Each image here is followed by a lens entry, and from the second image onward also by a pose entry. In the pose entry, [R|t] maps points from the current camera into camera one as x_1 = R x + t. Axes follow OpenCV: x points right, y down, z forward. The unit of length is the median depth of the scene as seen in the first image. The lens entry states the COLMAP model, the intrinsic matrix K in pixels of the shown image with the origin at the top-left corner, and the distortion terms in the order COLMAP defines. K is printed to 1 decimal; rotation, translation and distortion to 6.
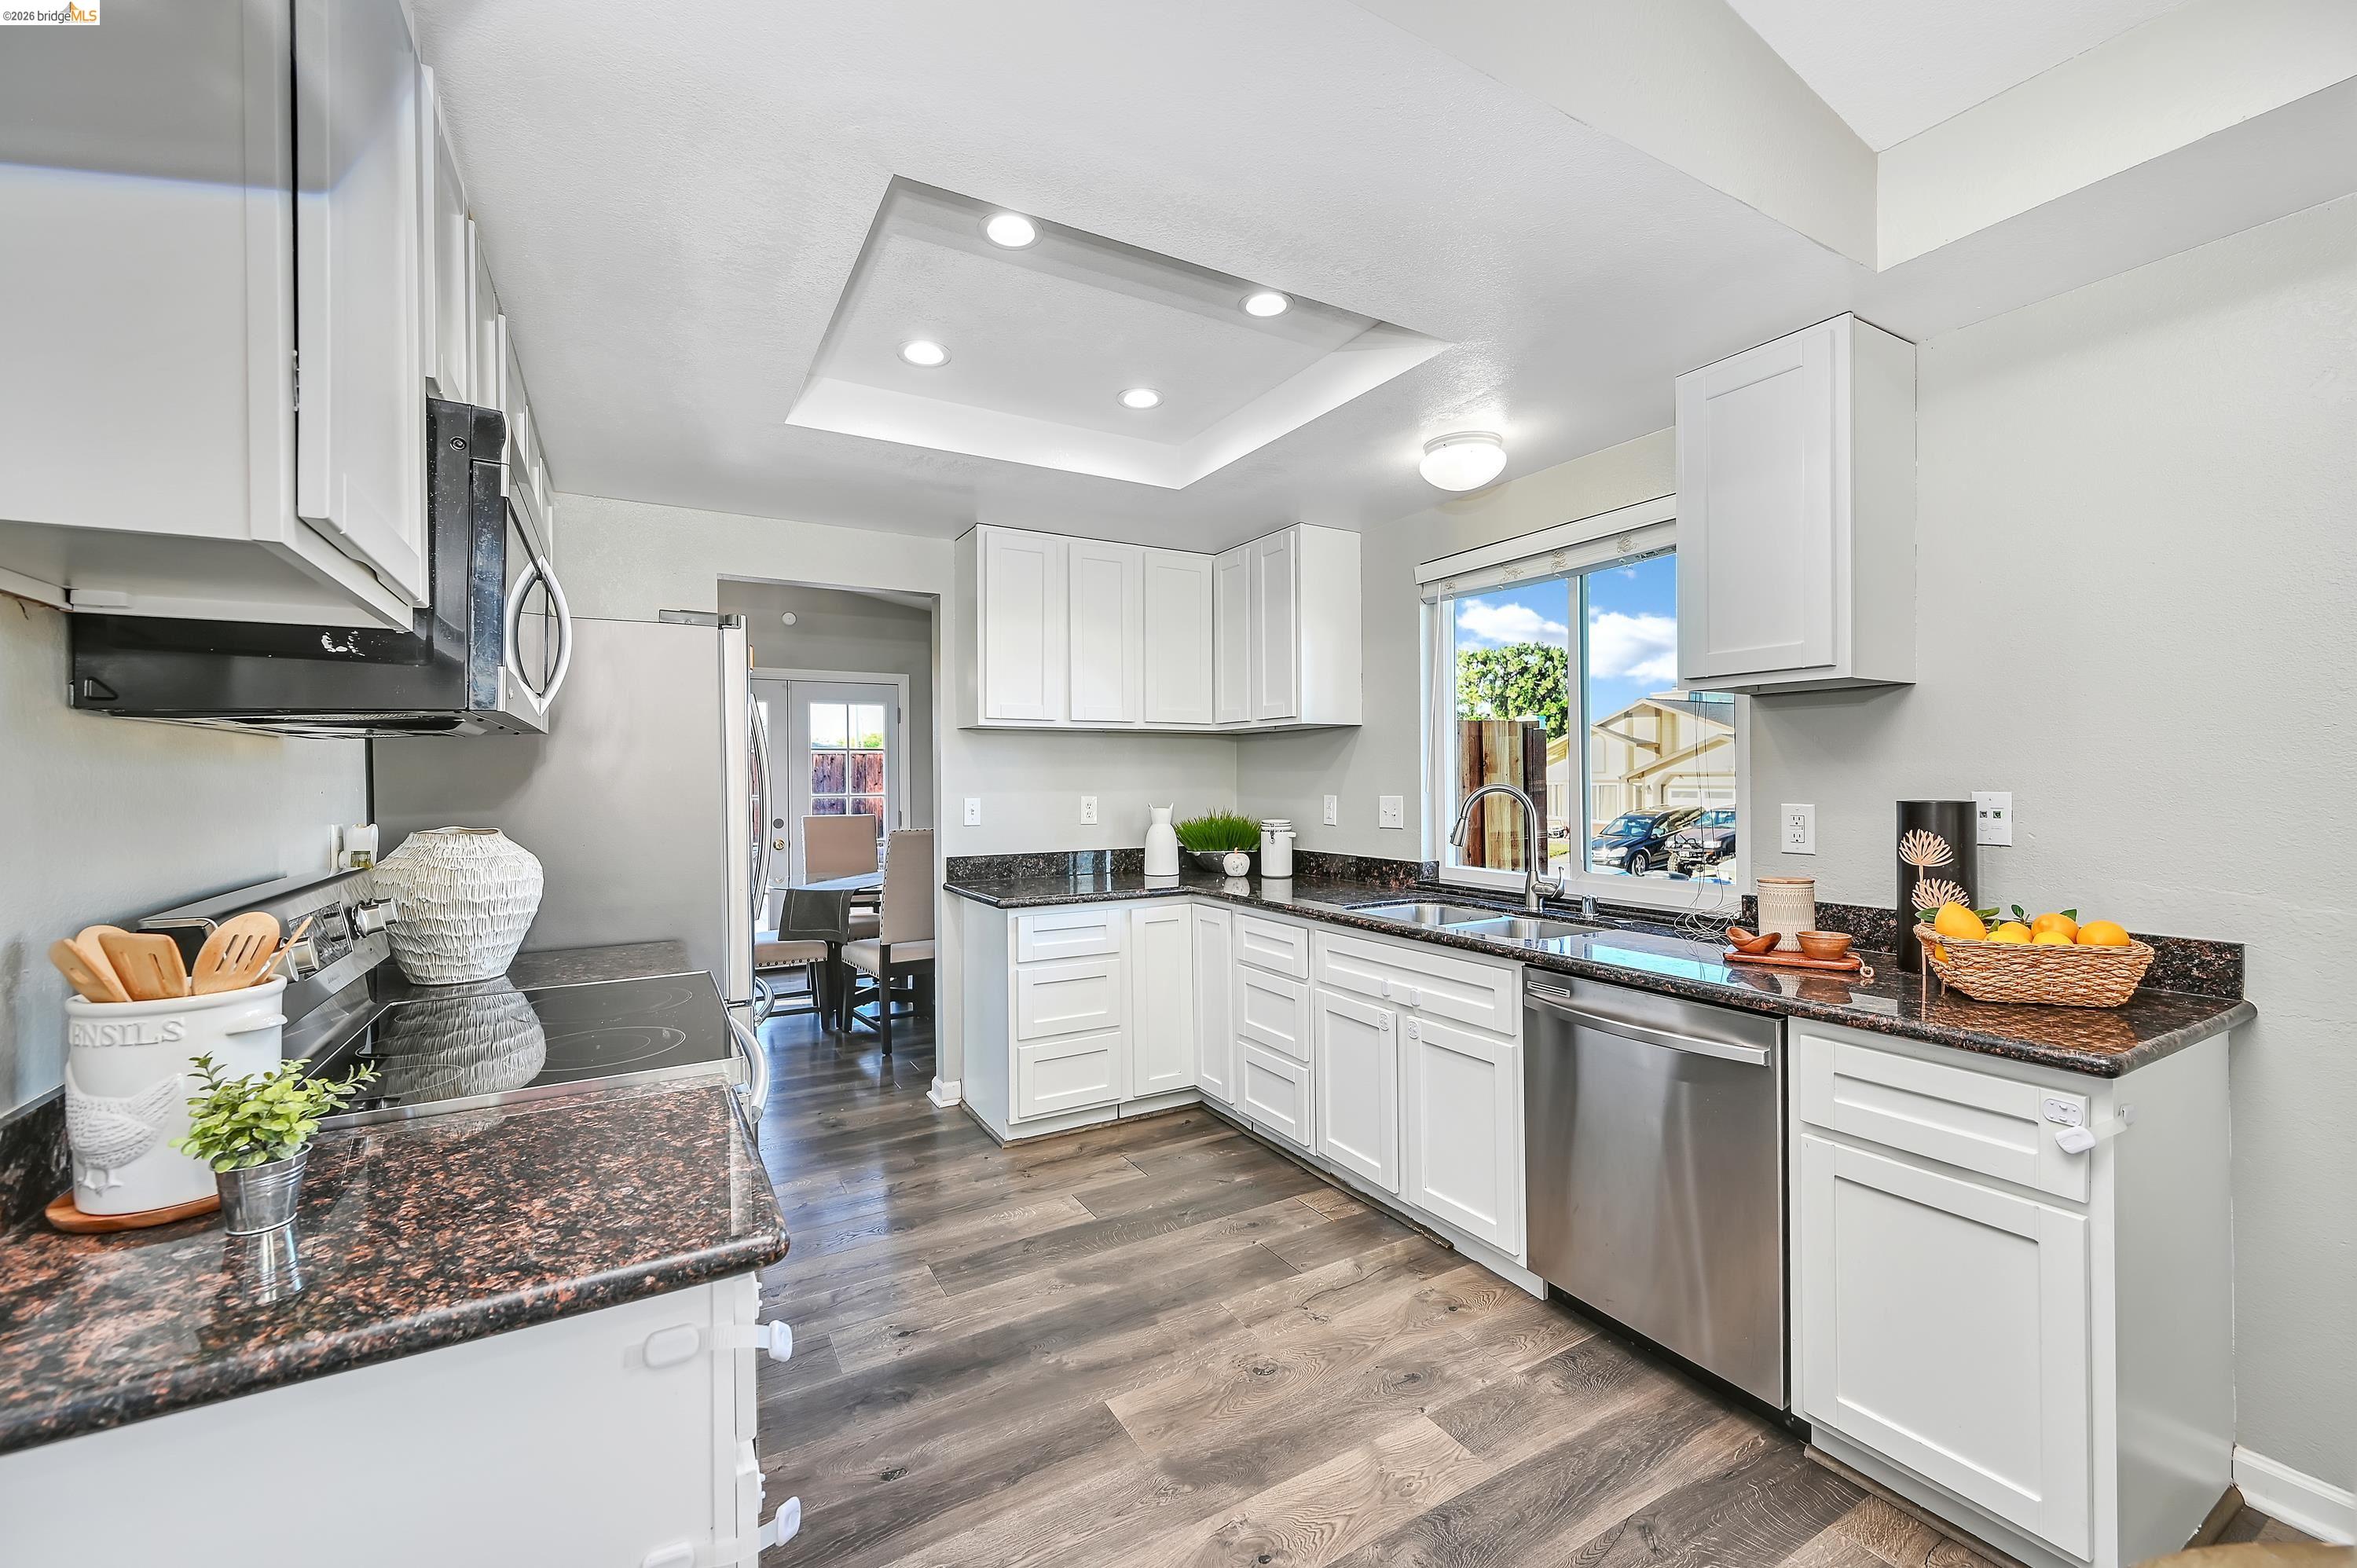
lens RADIAL K [[954.9, 0, 1178.7], [0, 954.9, 776.3], [0, 0, 1]] dist [0.000797, 0.000543]
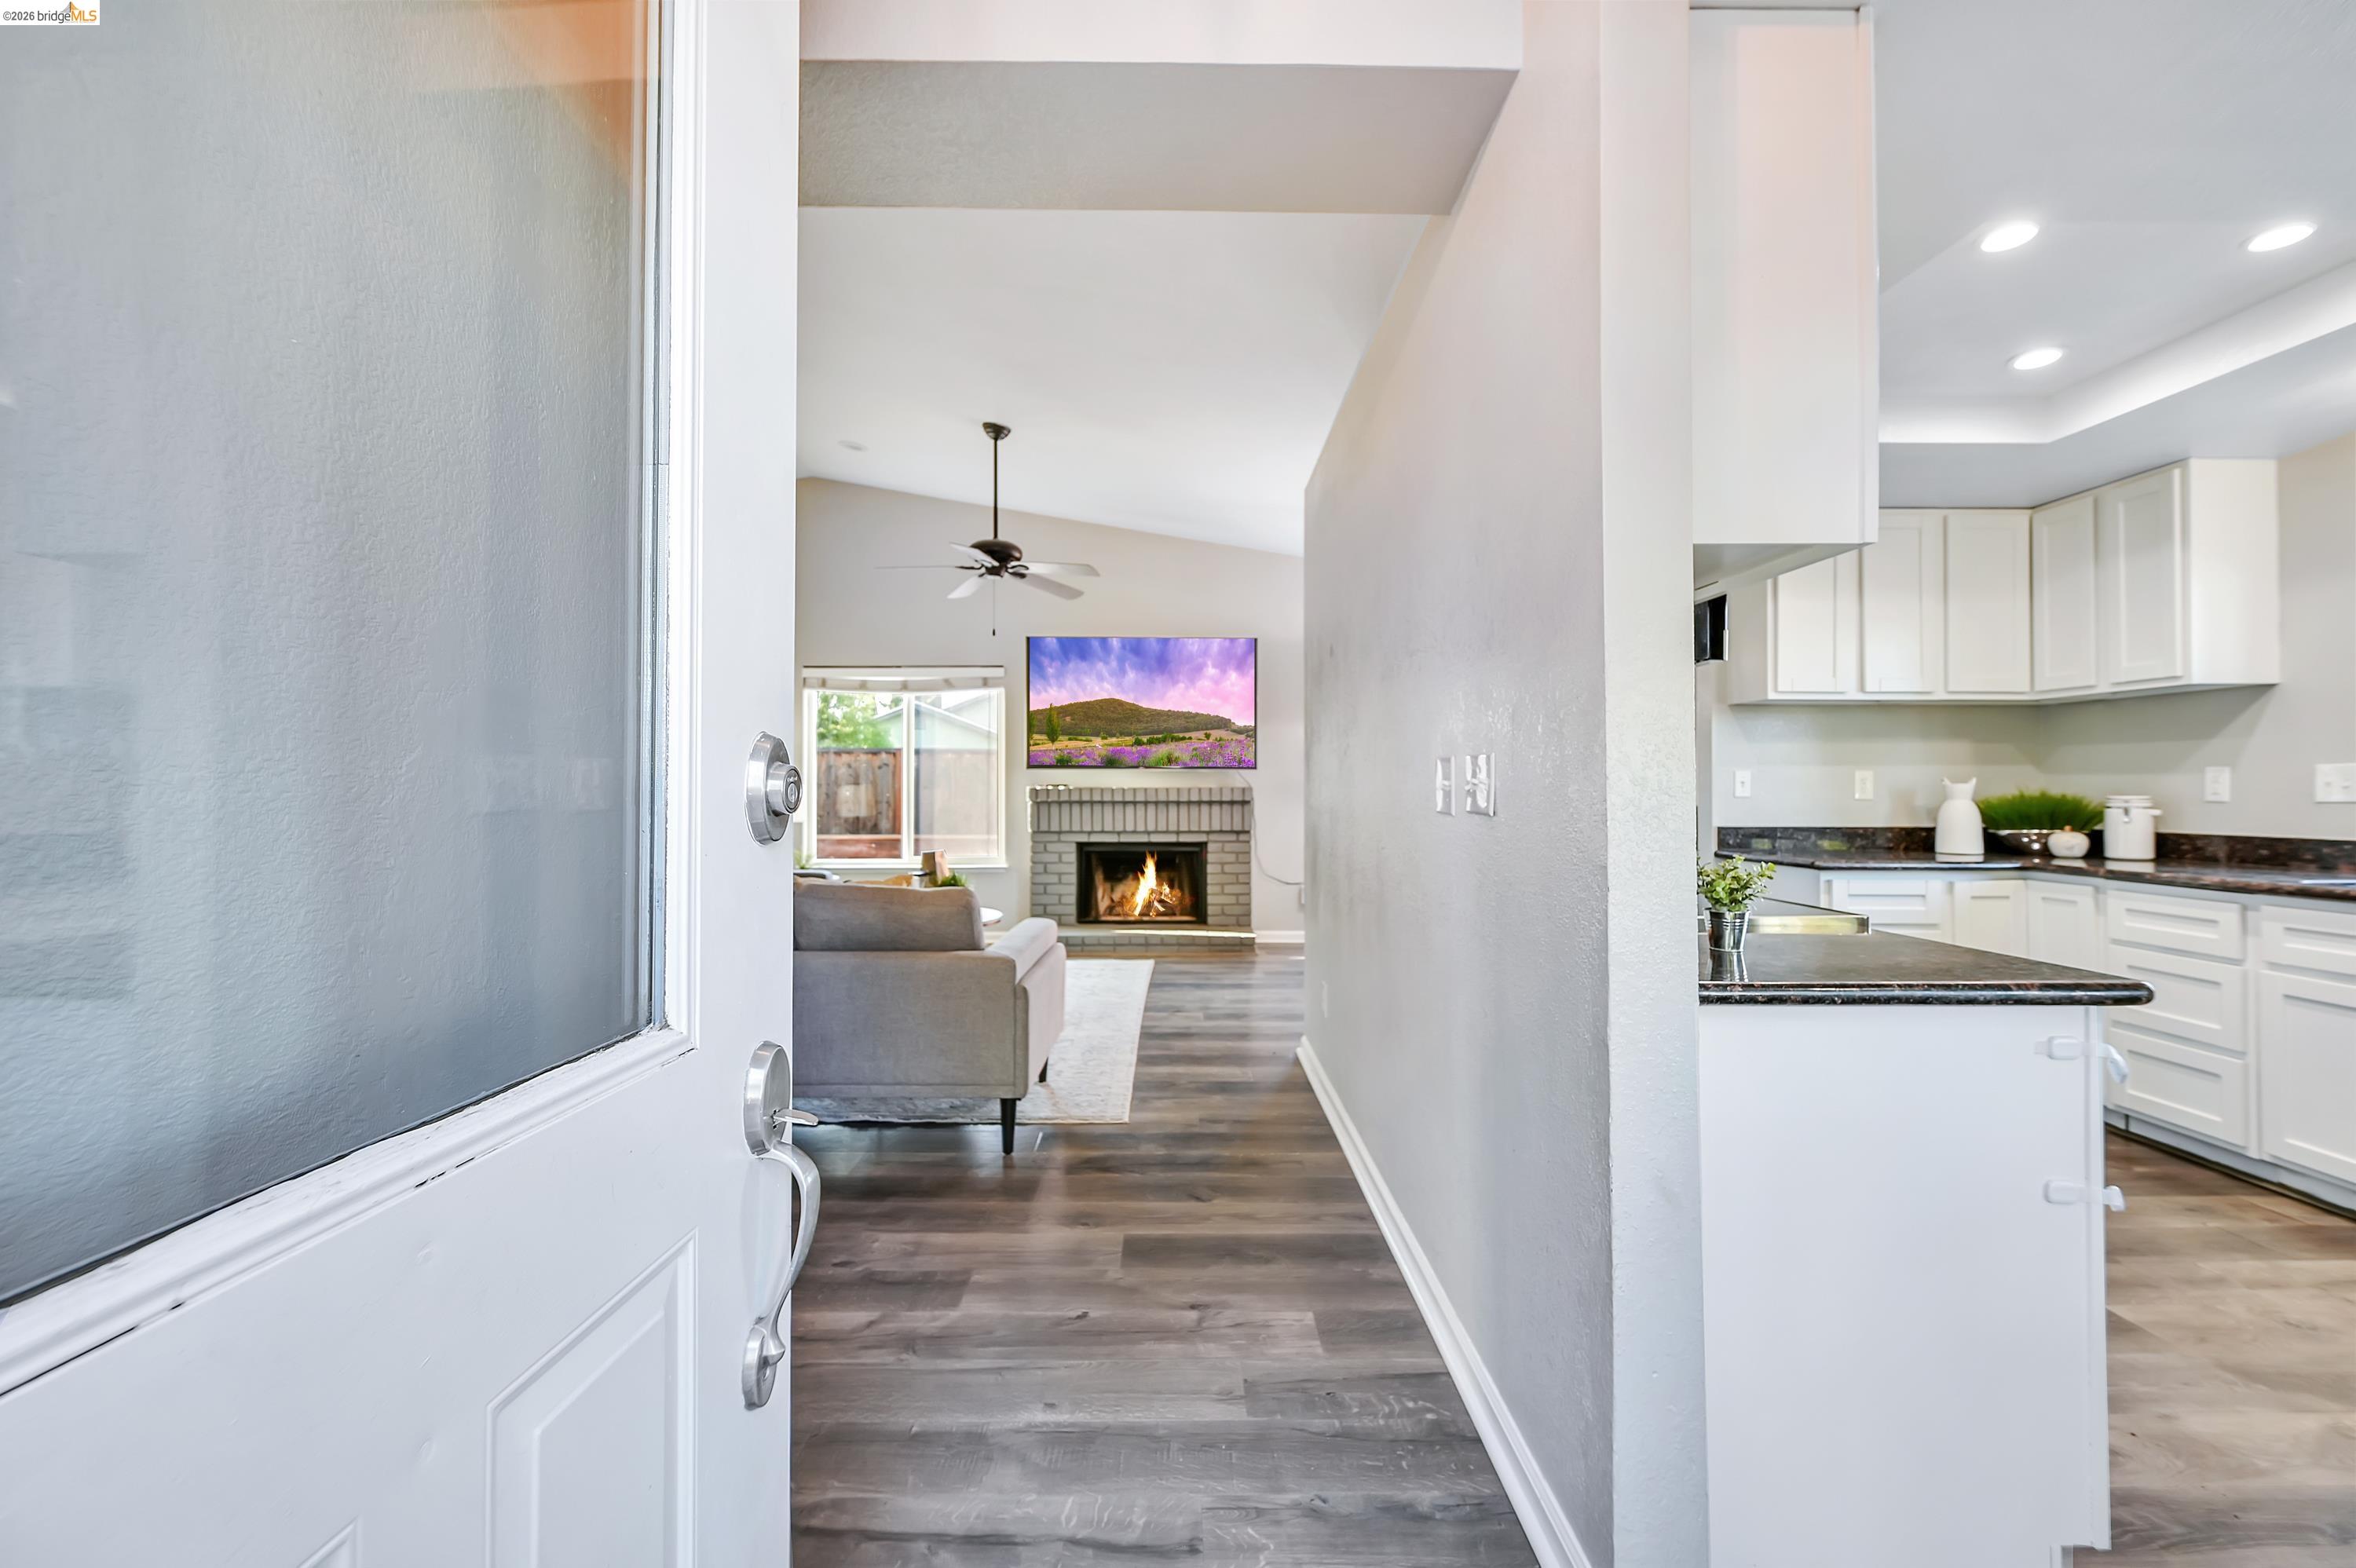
lens RADIAL K [[978.4, 0, 1180.7], [0, 978.4, 768.6], [0, 0, 1]] dist [0.002103, 0.000724]
pose [[0.867427, -0.000464, -0.497563, -0.234786], [-0.006168, 0.999913, -0.011686, 0.040759], [0.497525, 0.013206, 0.867349, -0.261835]]
